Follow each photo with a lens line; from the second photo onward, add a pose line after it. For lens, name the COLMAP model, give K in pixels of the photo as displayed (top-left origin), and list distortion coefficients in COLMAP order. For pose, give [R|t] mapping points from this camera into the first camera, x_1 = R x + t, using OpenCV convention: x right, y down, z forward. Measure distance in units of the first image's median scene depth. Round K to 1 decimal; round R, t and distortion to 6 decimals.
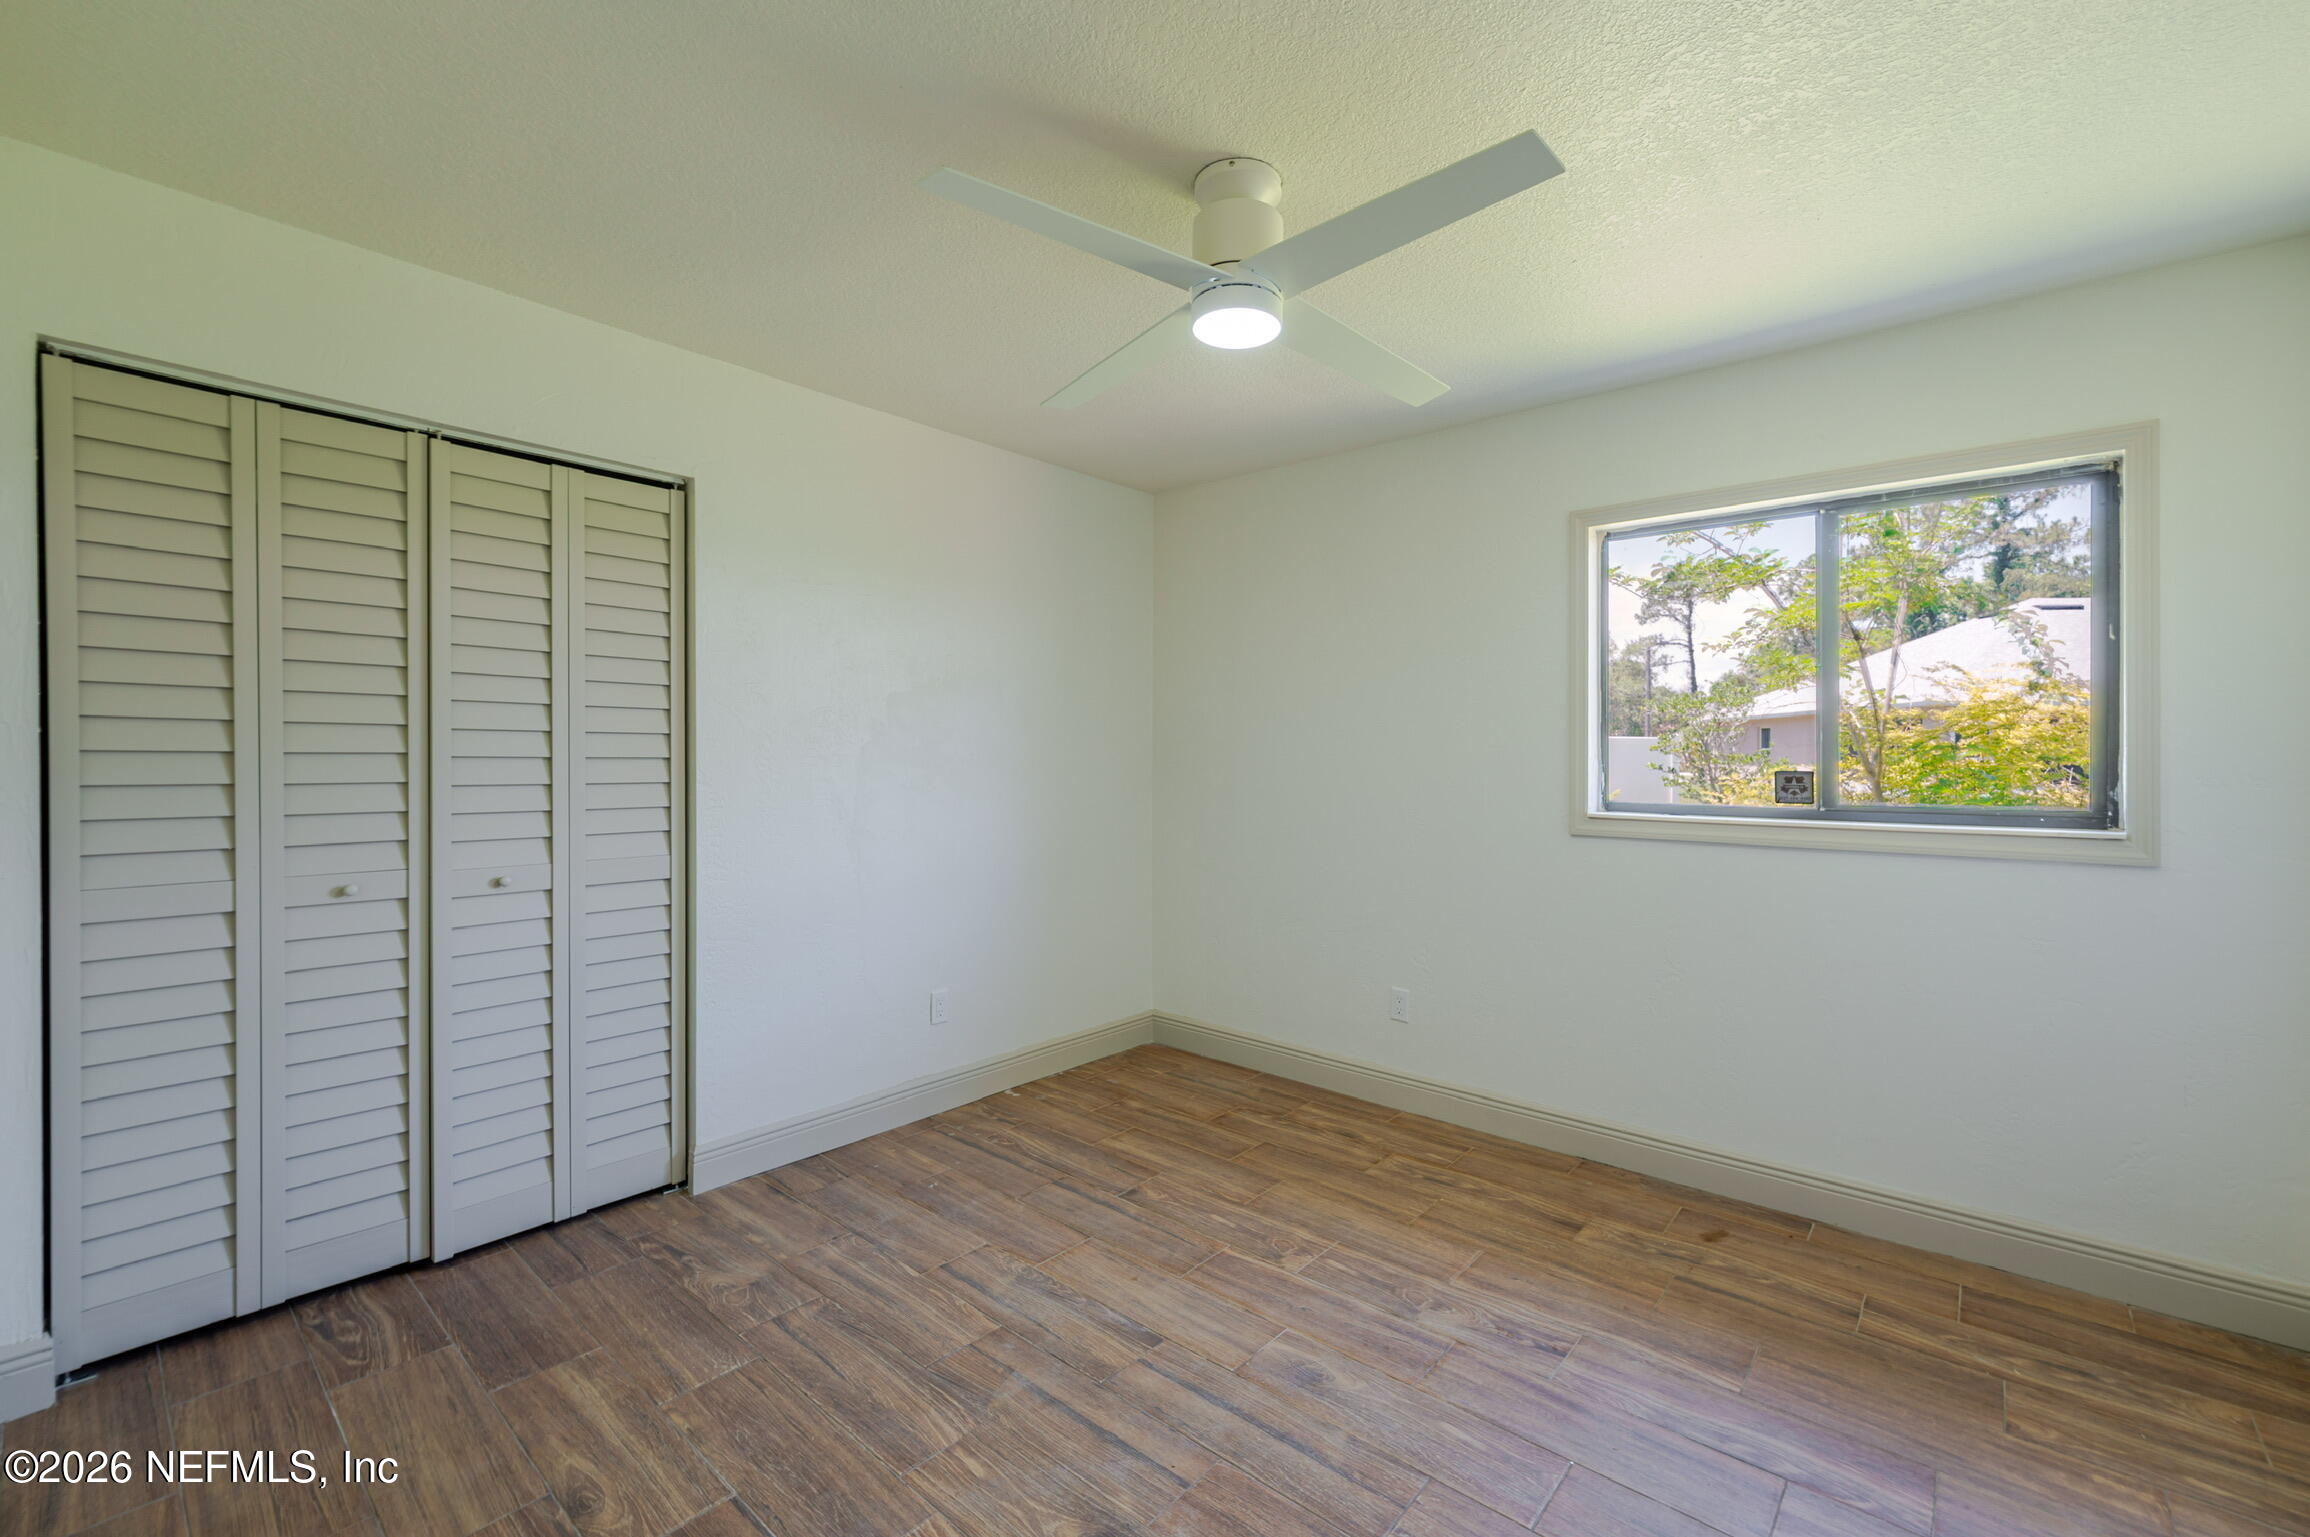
lens RADIAL K [[998.3, 0, 1151.3], [0, 998.3, 762.1], [0, 0, 1]] dist [-0.000753, -0.000606]
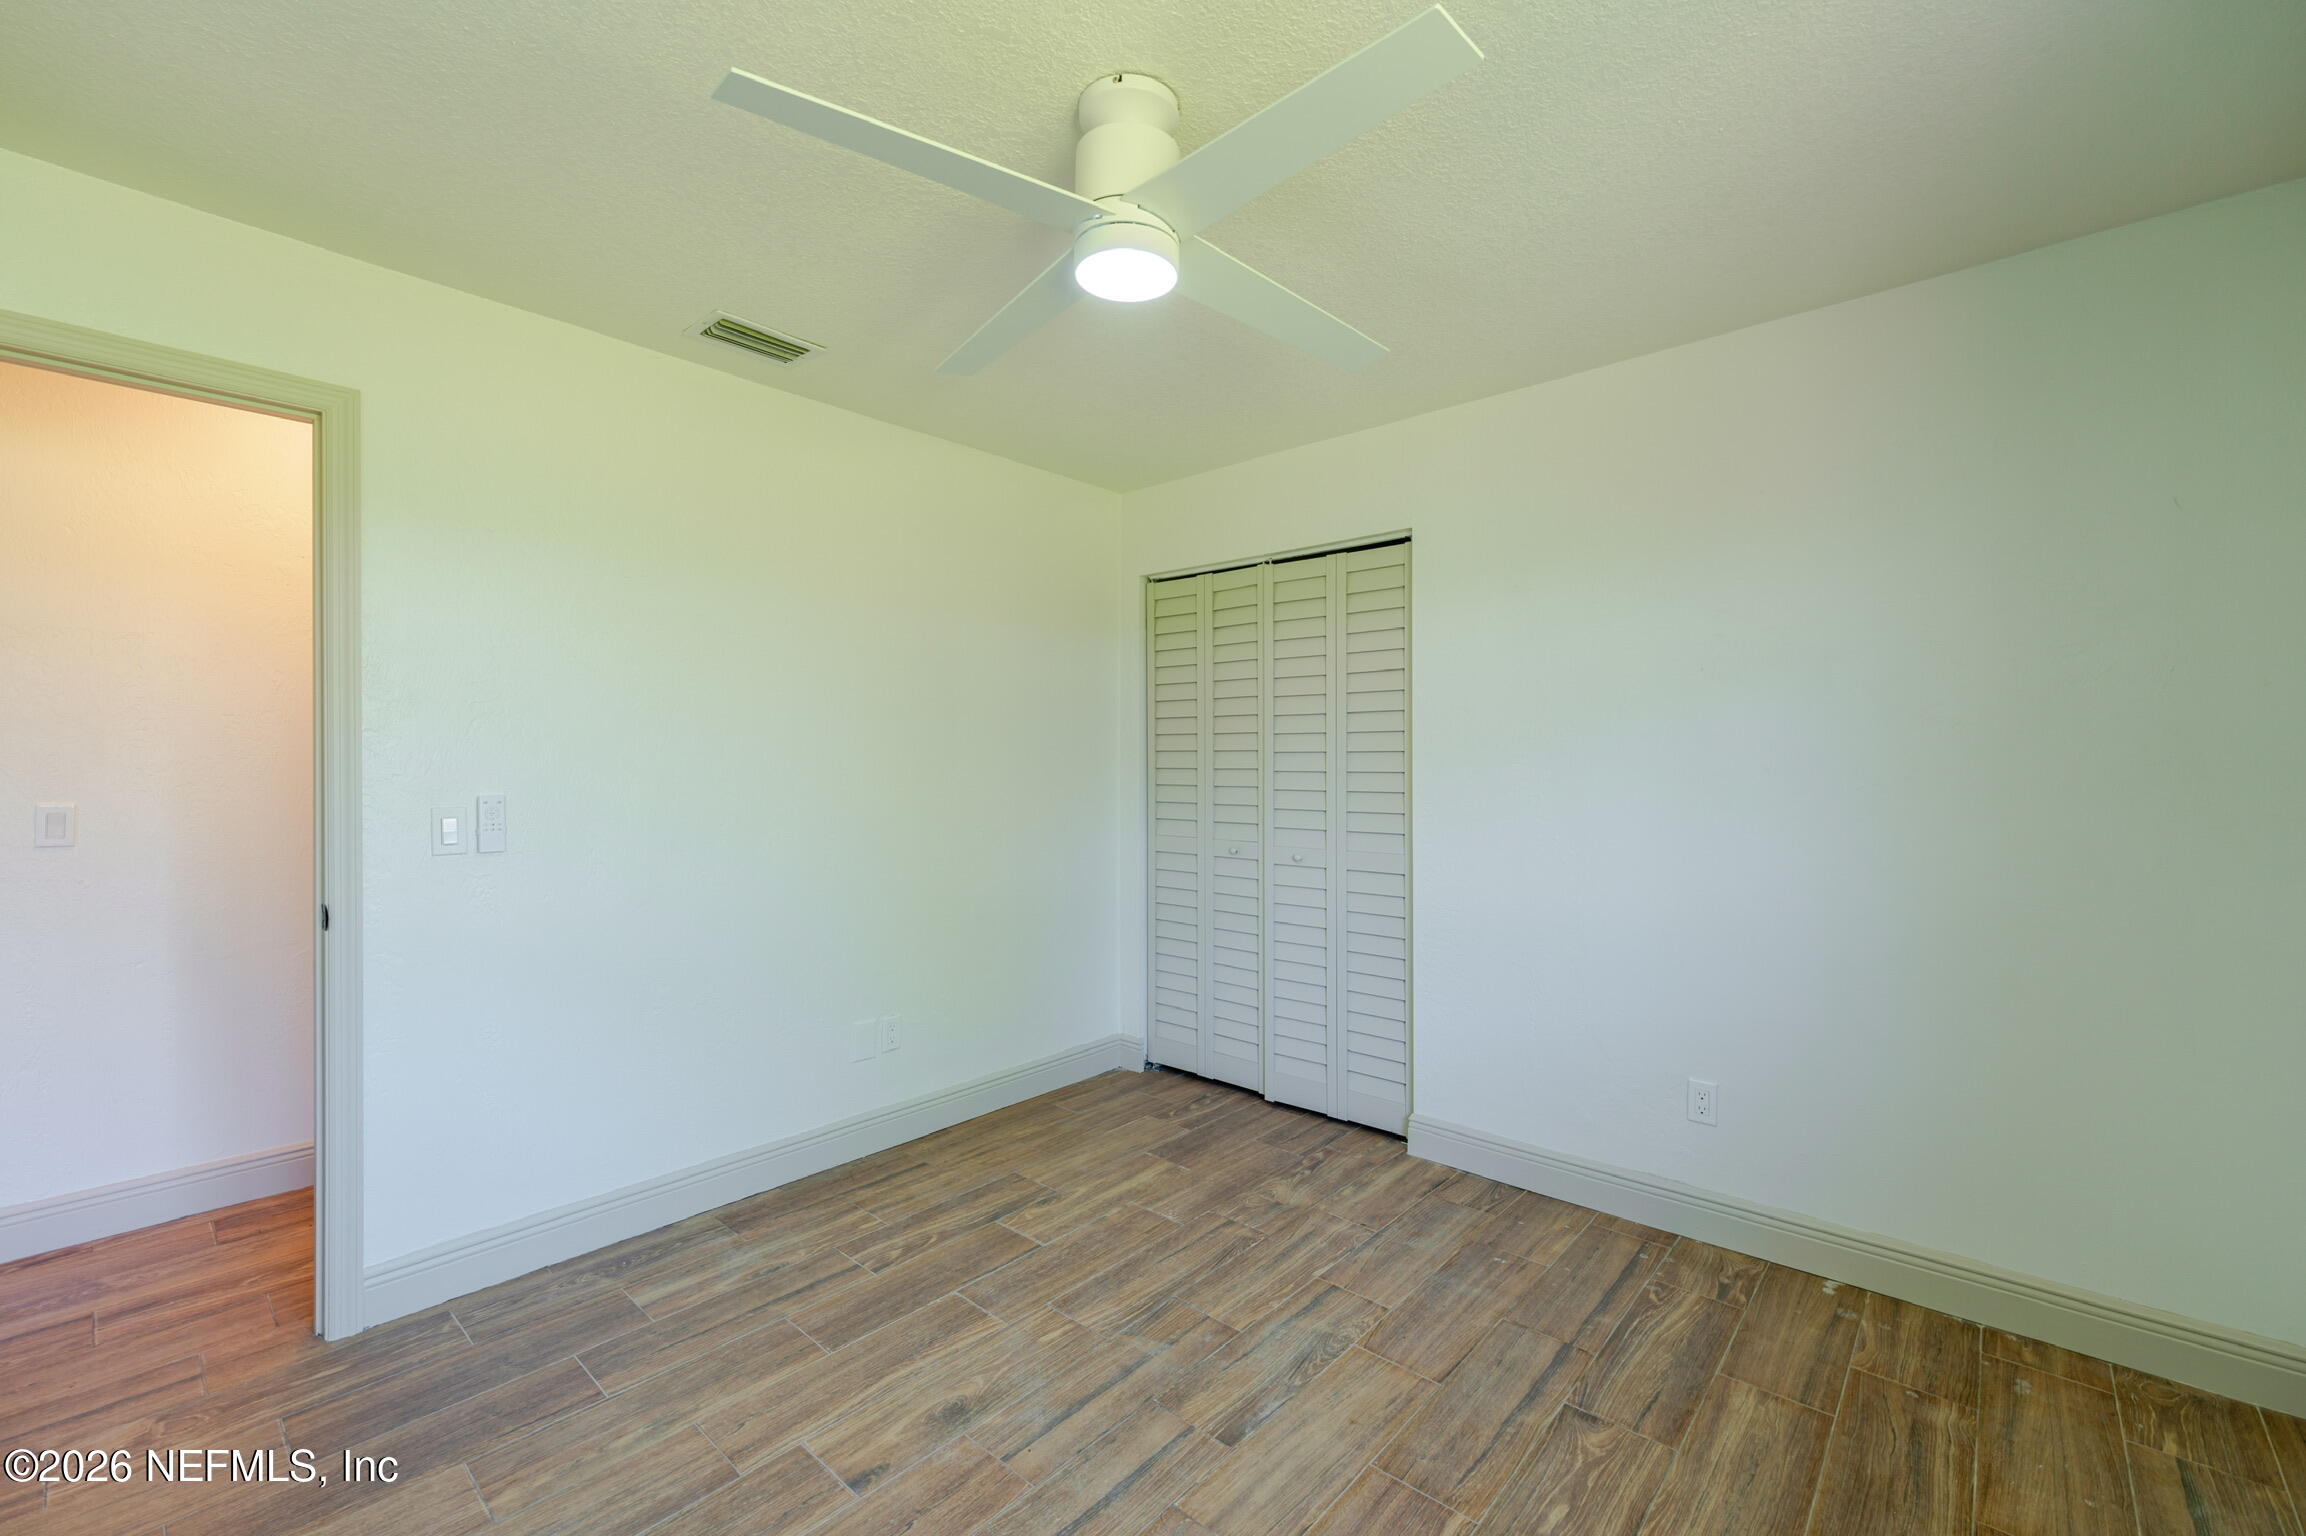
lens RADIAL K [[951.8, 0, 1151.0], [0, 951.8, 763.5], [0, 0, 1]] dist [-0.000923, -0.001010]
pose [[-0.023764, -0.005347, -0.999703, 0.731108], [-0.013941, 0.999890, -0.005016, -0.006894], [0.999620, 0.013818, -0.023836, 0.819741]]
